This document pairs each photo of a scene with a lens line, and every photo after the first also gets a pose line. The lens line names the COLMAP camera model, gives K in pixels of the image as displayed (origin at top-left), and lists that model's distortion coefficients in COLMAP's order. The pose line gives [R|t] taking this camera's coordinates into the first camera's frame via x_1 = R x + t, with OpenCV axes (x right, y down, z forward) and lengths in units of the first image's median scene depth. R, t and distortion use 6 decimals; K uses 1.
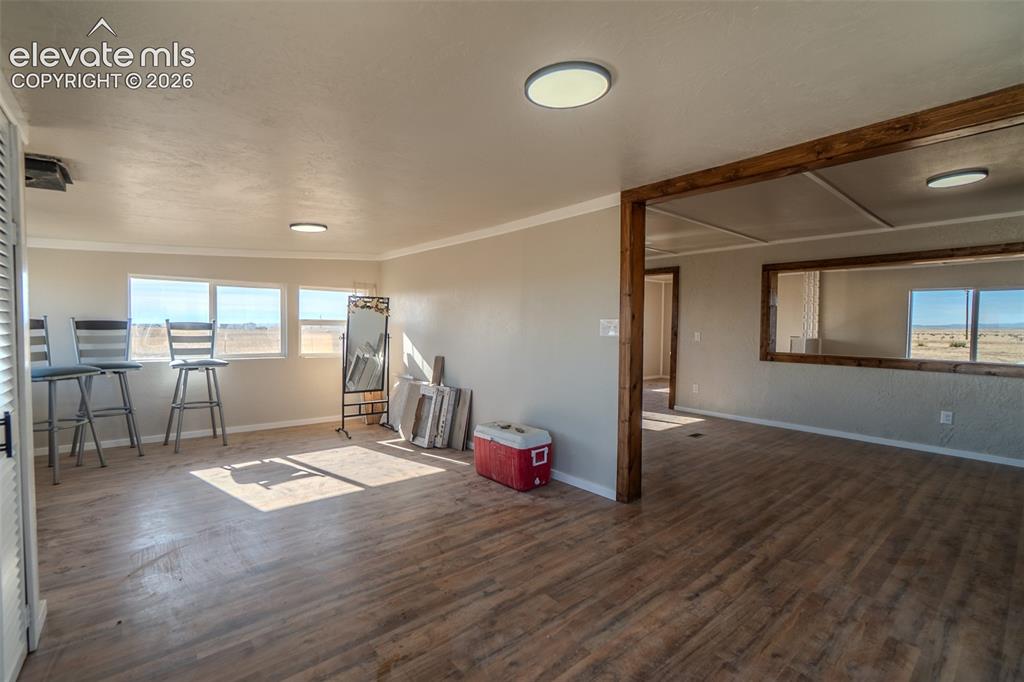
lens RADIAL K [[443.4, 0, 512.0], [0, 443.4, 341.0], [0, 0, 1]] dist [-0.028115, -0.000117]
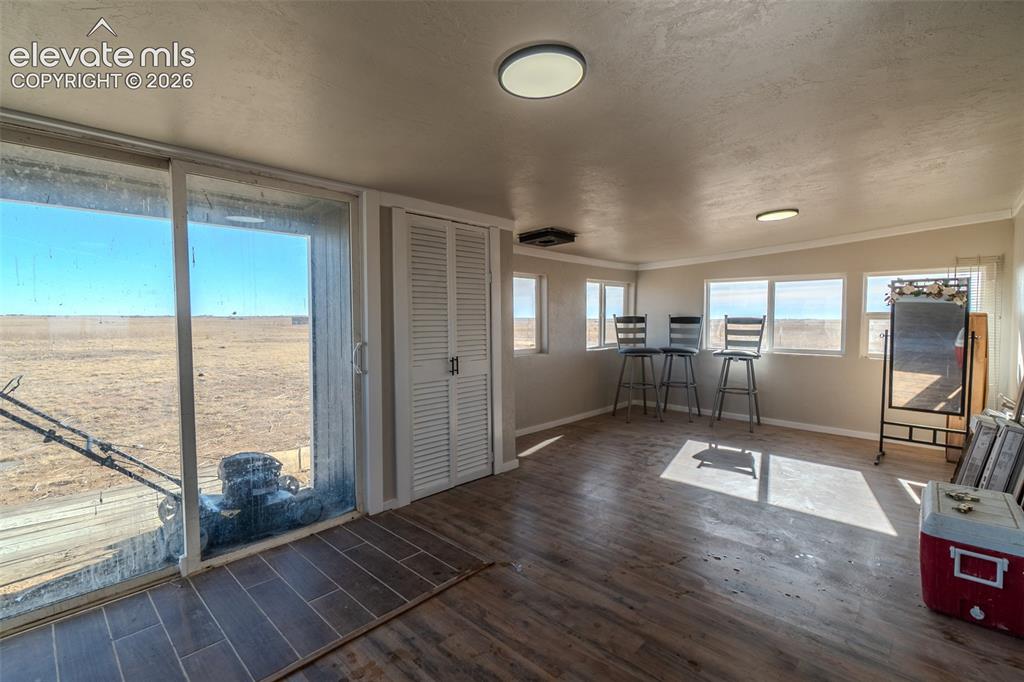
lens RADIAL K [[465.6, 0, 512.0], [0, 465.6, 341.0], [0, 0, 1]] dist [-0.001235, -0.000207]
pose [[0.118888, 0.041230, -0.992051, 0.432757], [-0.031265, 0.998797, 0.037764, -0.010121], [0.992415, 0.026527, 0.120034, 0.301676]]
